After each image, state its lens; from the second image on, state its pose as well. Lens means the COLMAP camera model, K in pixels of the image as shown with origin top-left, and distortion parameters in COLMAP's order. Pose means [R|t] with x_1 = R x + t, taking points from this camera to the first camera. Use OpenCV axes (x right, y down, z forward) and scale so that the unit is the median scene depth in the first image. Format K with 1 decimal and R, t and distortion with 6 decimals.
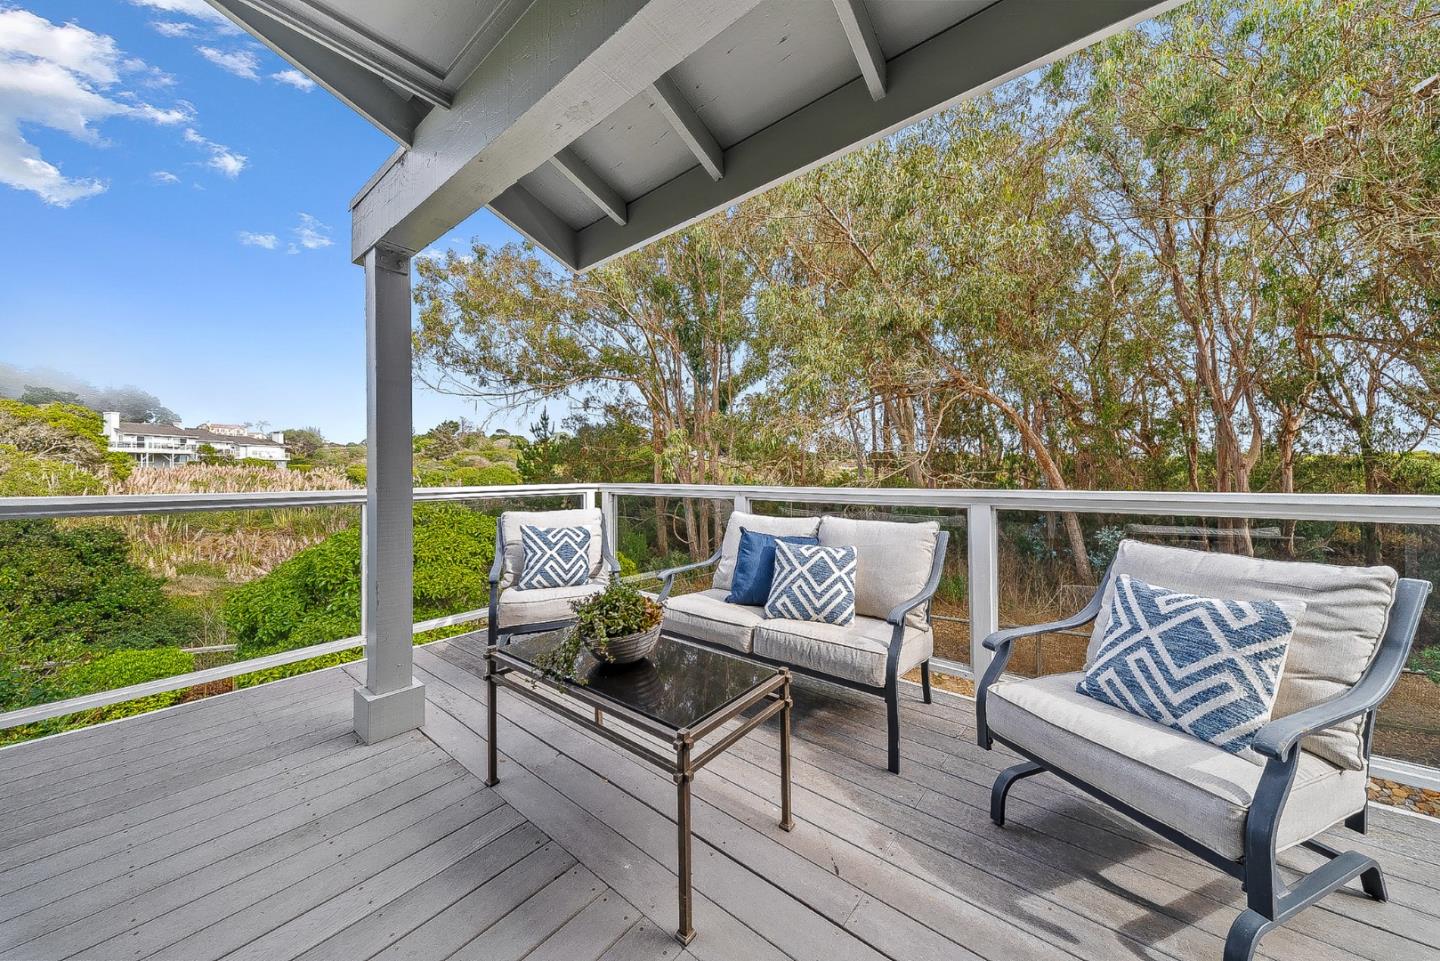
lens RADIAL K [[500.0, 0, 723.5], [0, 500.0, 473.9], [0, 0, 1]] dist [0.012042, -0.000090]
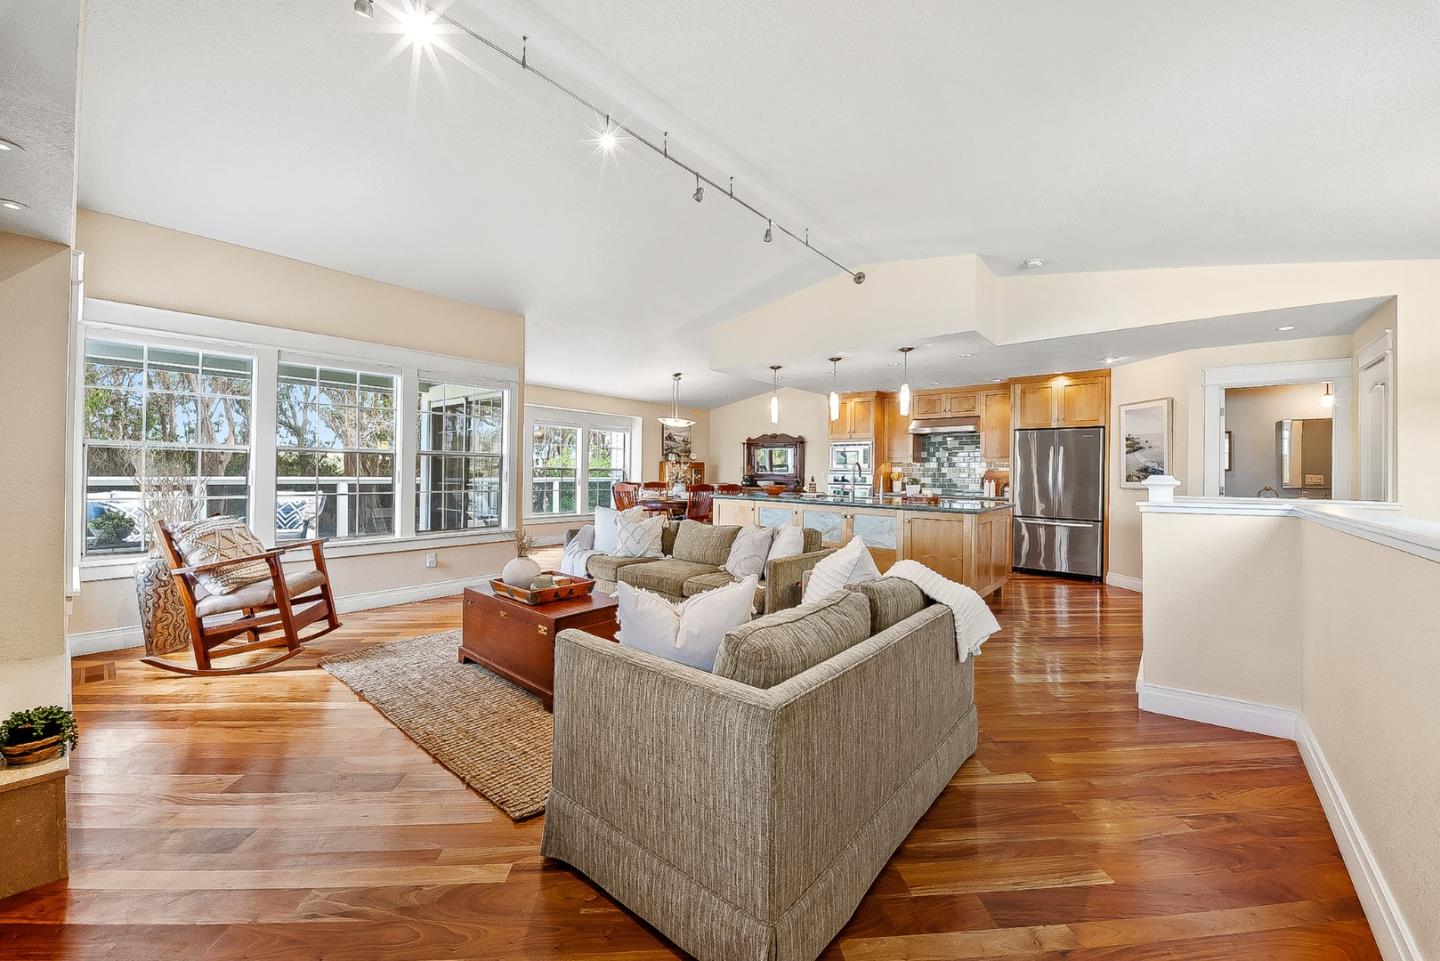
lens RADIAL K [[547.7, 0, 720.0], [0, 547.7, 480.5], [0, 0, 1]] dist [0.000929, 0.000039]
pose [[0.016096, -0.010127, 0.999819, -0.151991], [-0.011268, 0.999883, 0.010309, -0.000440], [-0.999807, -0.011431, 0.015980, -0.113706]]
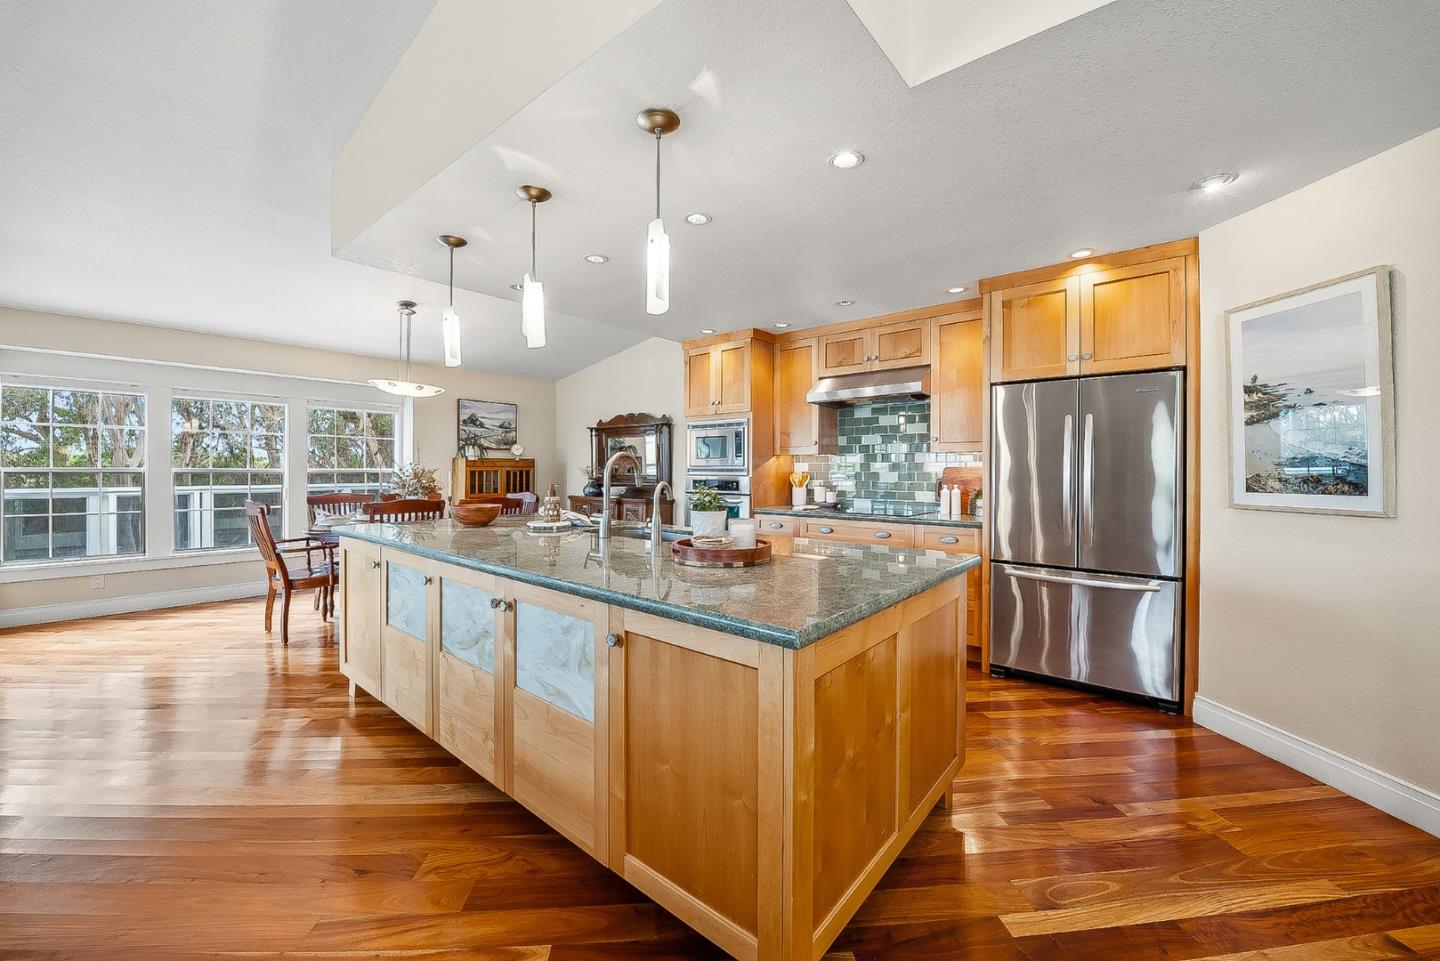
lens RADIAL K [[554.0, 0, 723.6], [0, 554.0, 476.3], [0, 0, 1]] dist [-0.012009, -0.000010]
pose [[0.002629, -0.005450, 0.999982, -0.053799], [-0.000931, 0.999985, 0.005453, -0.001989], [-0.999996, -0.000945, 0.002624, -0.167585]]
